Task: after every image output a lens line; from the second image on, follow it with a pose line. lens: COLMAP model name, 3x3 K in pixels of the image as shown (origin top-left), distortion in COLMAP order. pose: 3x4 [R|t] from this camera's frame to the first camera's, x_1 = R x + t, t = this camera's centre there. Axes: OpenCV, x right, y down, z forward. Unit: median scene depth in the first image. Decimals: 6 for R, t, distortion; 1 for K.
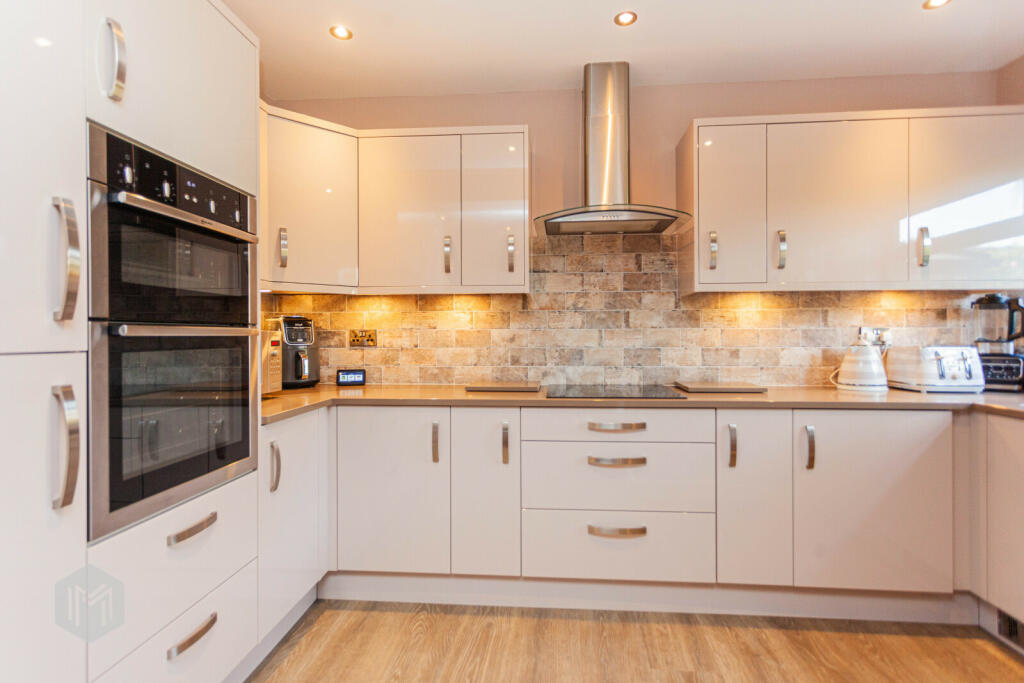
lens RADIAL K [[506.8, 0, 512.0], [0, 506.8, 341.5], [0, 0, 1]] dist [0.011564, -0.000081]
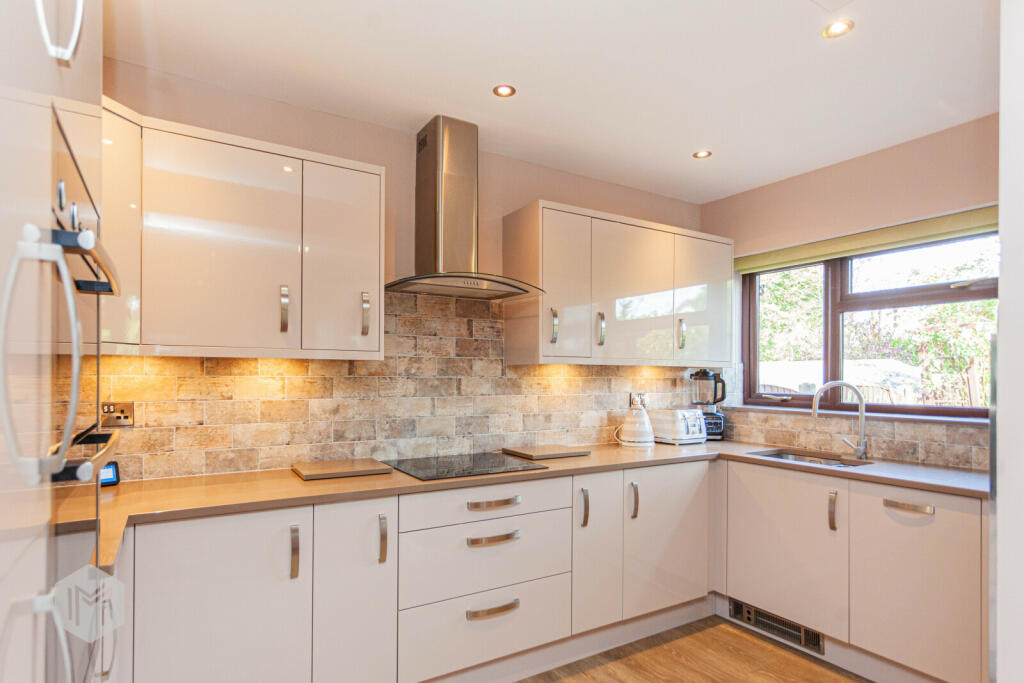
lens RADIAL K [[554.1, 0, 509.8], [0, 554.1, 382.5], [0, 0, 1]] dist [-0.003794, -0.000061]
pose [[0.809641, -0.001328, 0.586924, -0.314231], [0.001662, 0.999999, -0.000030, -0.051921], [-0.586923, 0.001000, 0.809642, 0.096136]]
